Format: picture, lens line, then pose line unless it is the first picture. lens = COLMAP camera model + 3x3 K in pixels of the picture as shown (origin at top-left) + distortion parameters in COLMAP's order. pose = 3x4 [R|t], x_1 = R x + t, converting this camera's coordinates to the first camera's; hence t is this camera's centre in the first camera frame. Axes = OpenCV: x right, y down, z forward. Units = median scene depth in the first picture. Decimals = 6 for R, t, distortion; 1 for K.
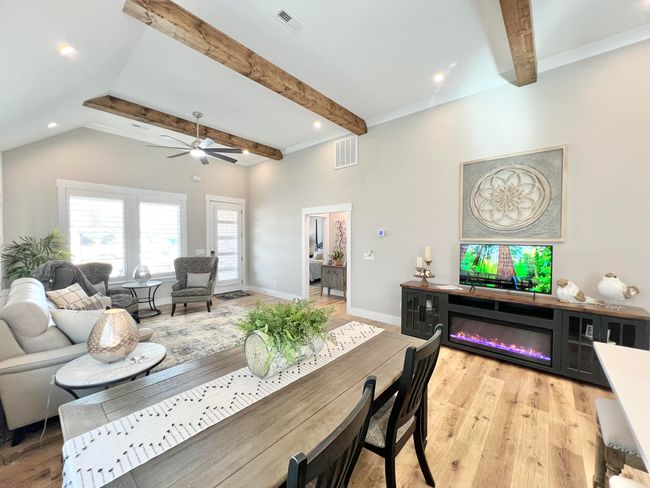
lens RADIAL K [[259.5, 0, 325.0], [0, 259.5, 244.0], [0, 0, 1]] dist [-0.000476, 0.000213]
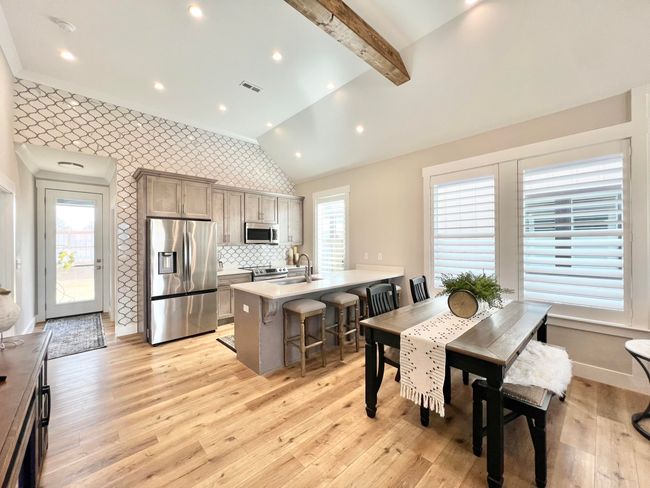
lens RADIAL K [[259.5, 0, 325.0], [0, 259.5, 244.0], [0, 0, 1]] dist [-0.000476, 0.000213]
pose [[-0.994626, 0.002639, 0.103503, 0.394107], [0.005823, 0.999519, 0.030476, 0.001313], [-0.103373, 0.030915, -0.994162, 1.862976]]
